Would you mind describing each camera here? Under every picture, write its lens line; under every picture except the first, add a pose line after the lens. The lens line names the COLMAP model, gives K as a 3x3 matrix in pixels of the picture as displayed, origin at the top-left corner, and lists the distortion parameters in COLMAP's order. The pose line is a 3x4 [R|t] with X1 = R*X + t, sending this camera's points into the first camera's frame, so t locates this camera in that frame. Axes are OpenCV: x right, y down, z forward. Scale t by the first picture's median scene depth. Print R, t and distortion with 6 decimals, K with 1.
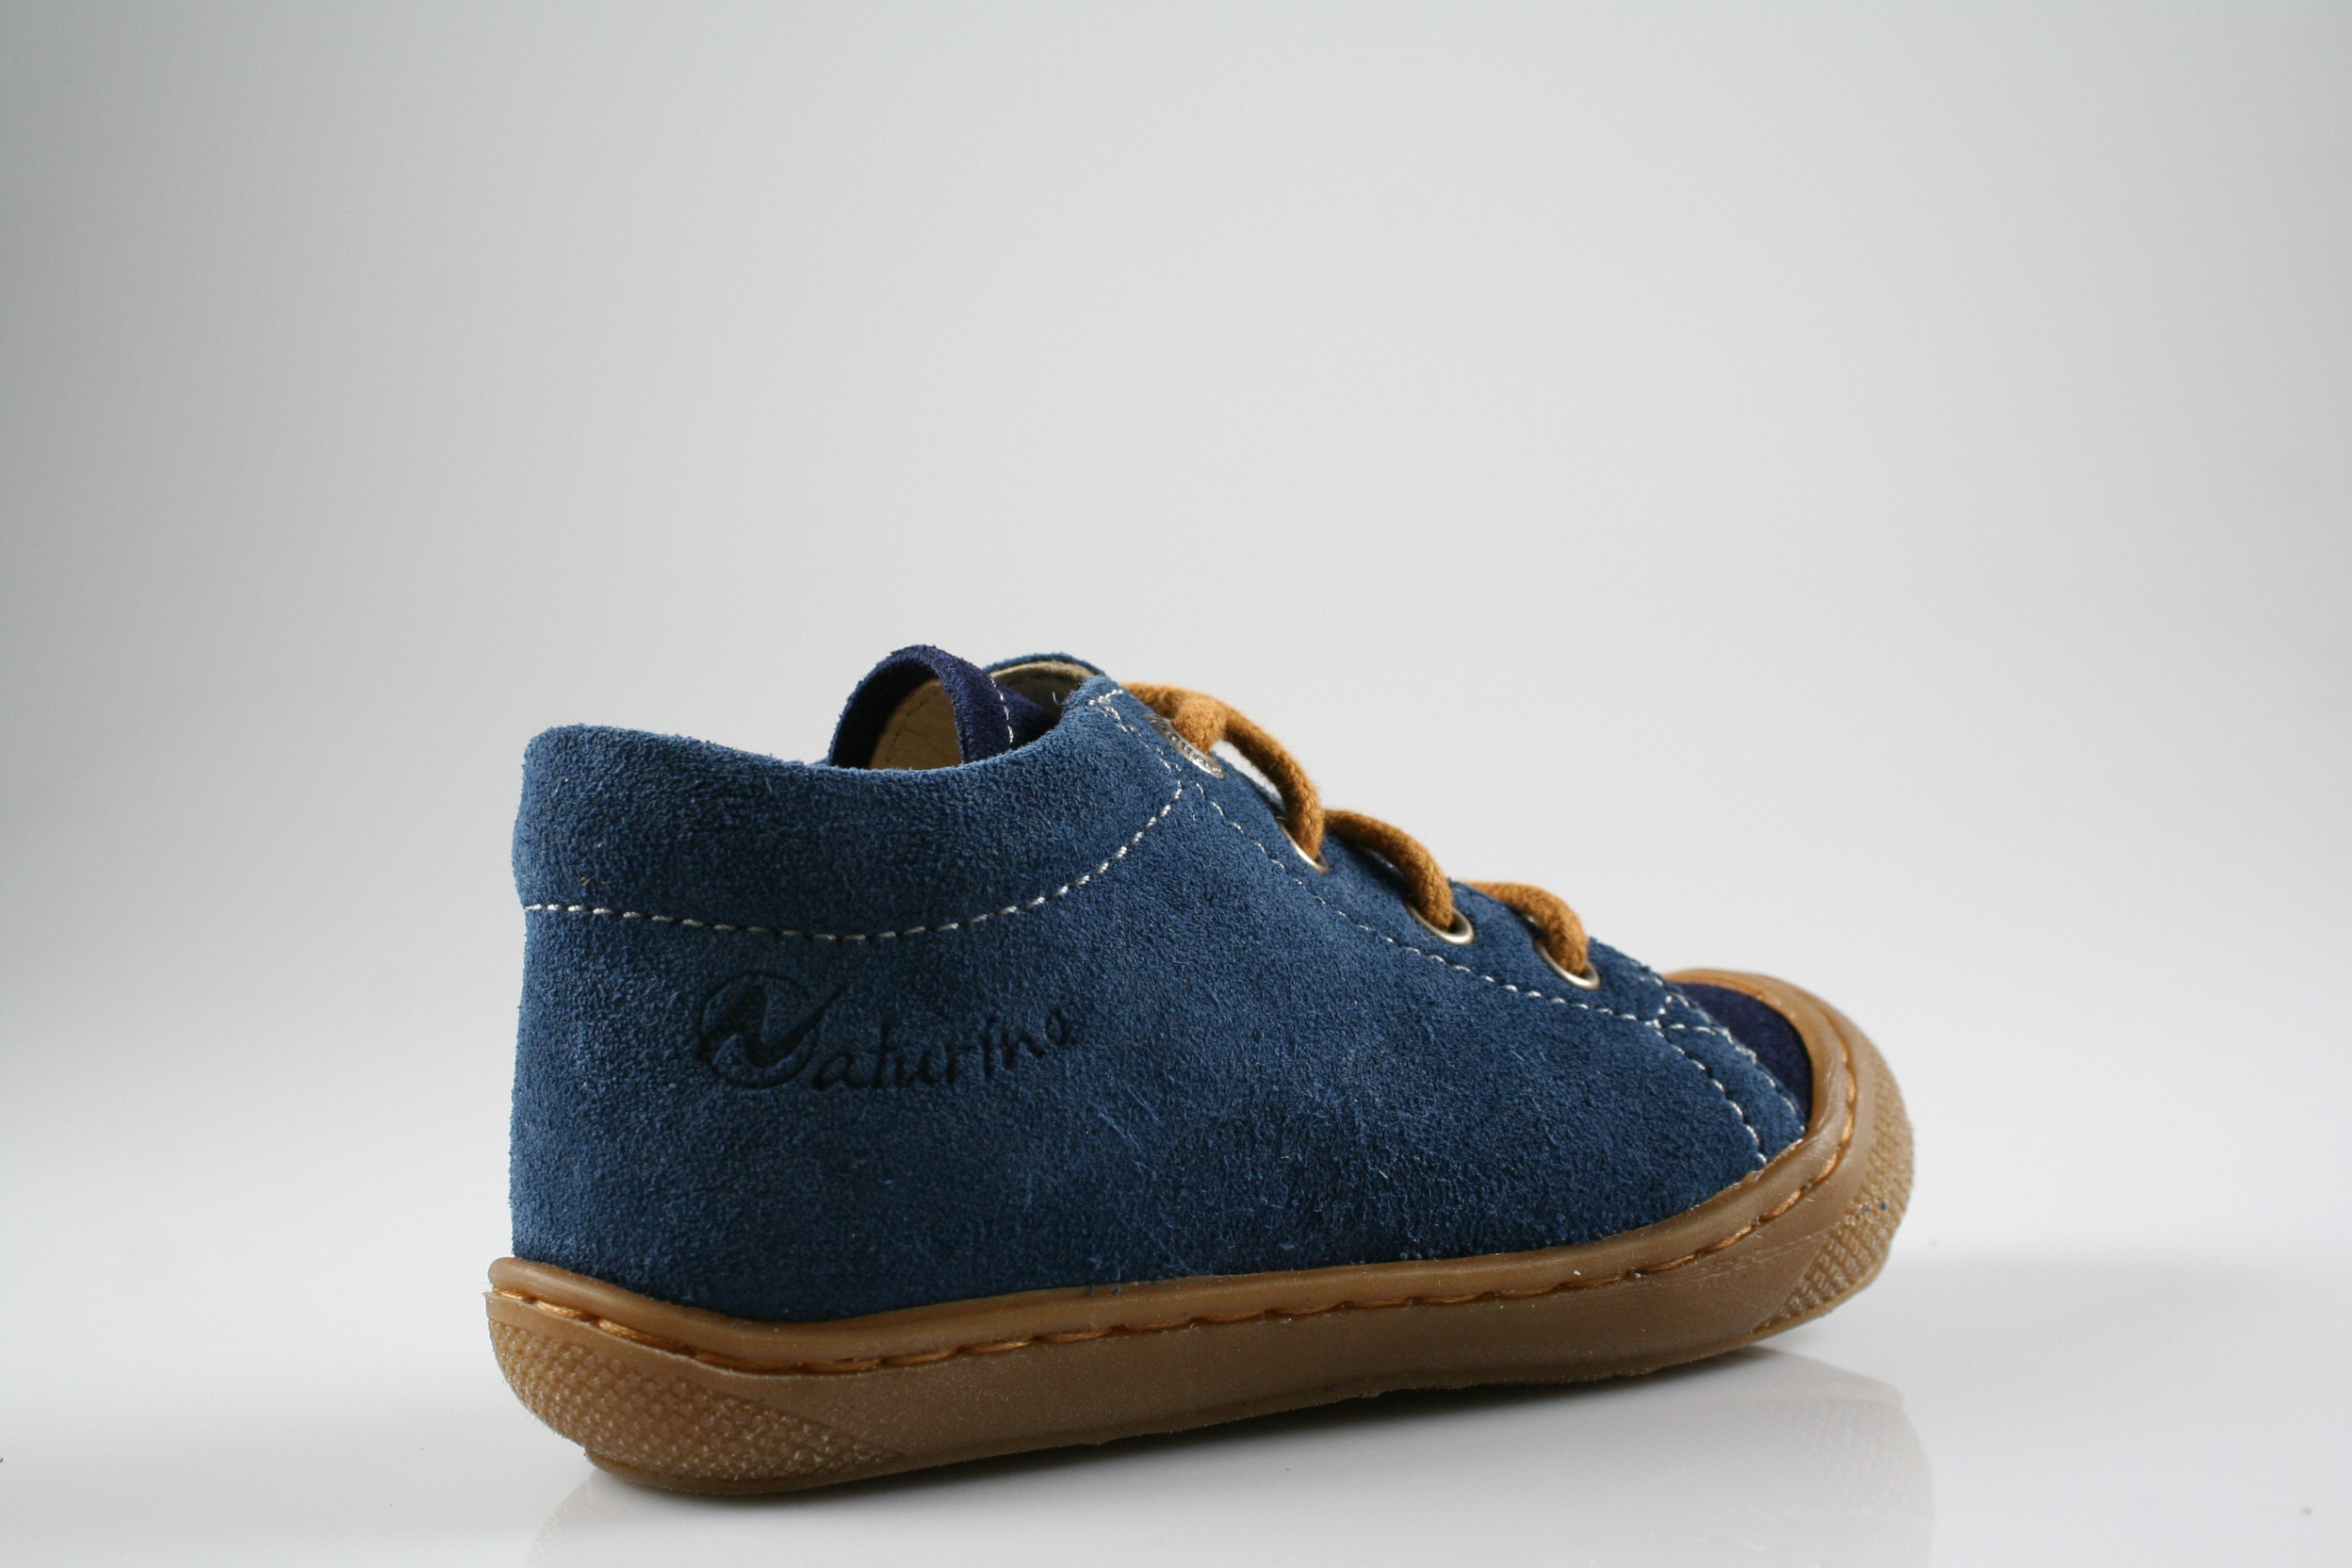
lens RADIAL K [[3453.5, 0, 1179.1], [0, 3453.5, 801.6], [0, 0, 1]] dist [-0.029736, 0.000000]
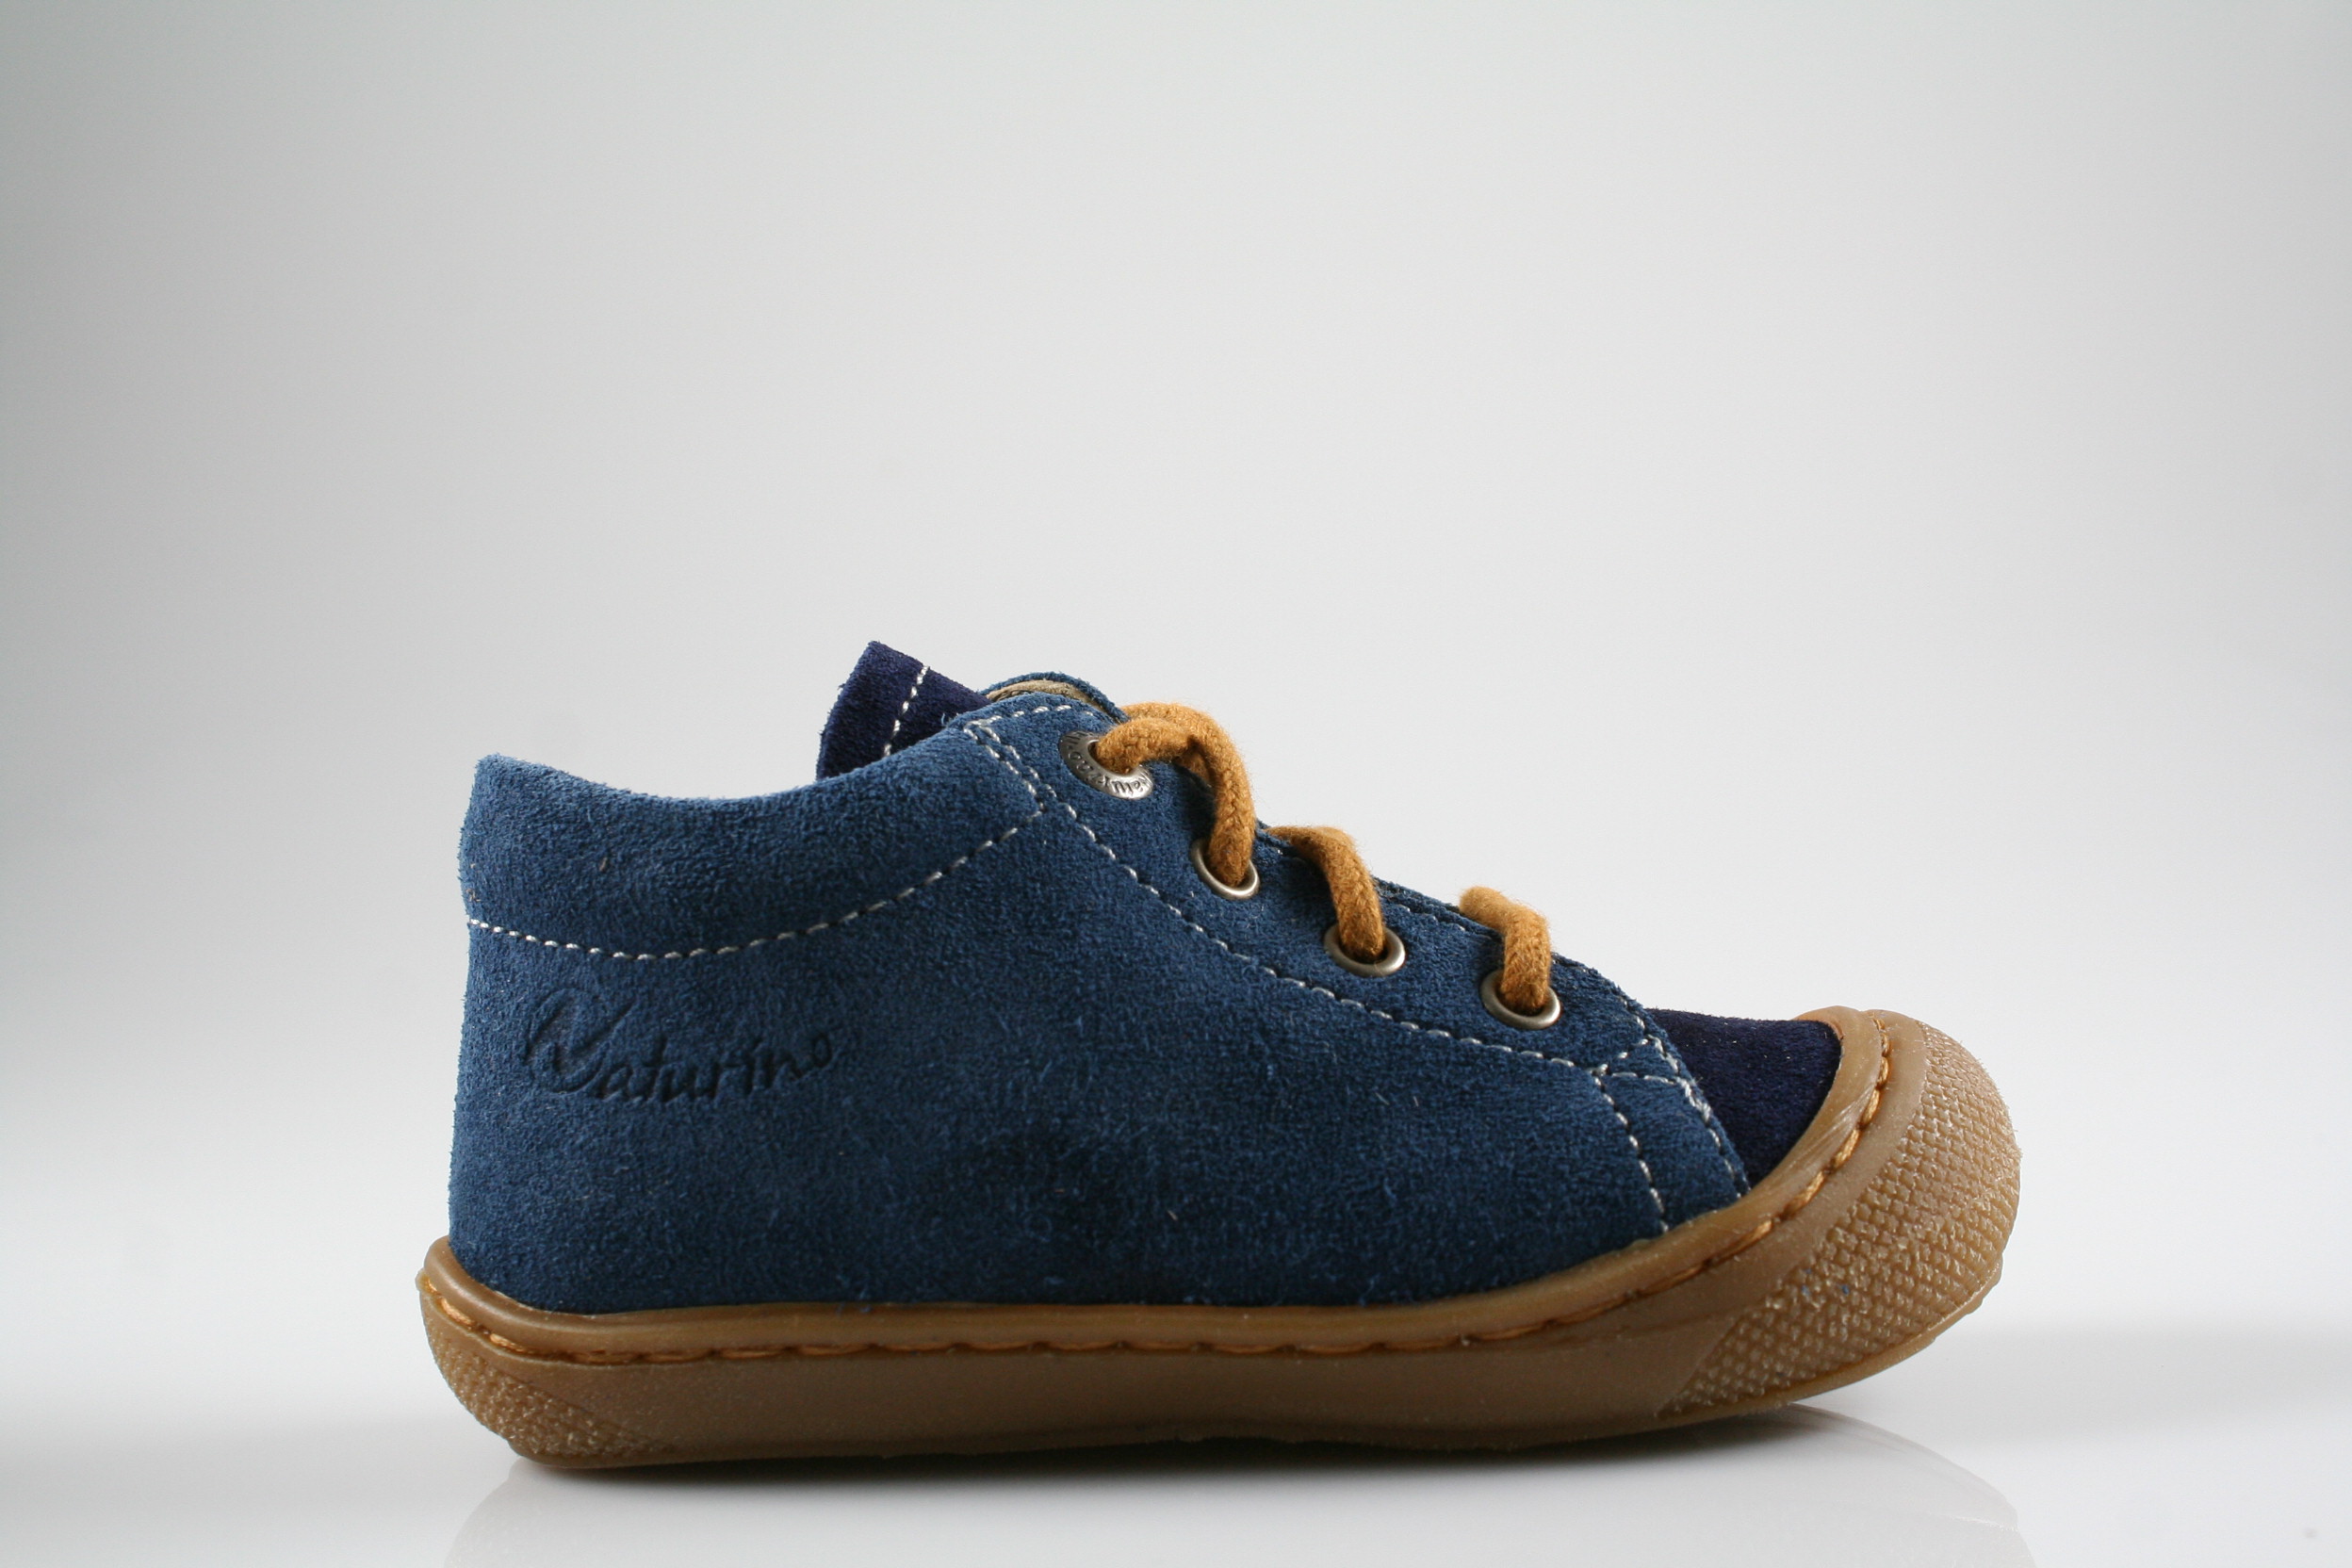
lens RADIAL K [[3453.5, 0, 1176.9], [0, 3453.5, 765.0], [0, 0, 1]] dist [-0.029736, 0.000000]
pose [[0.843404, 0.007252, -0.537230, 0.604676], [0.002096, 0.999857, 0.016788, -0.036585], [0.537275, -0.015286, 0.843268, 0.188629]]
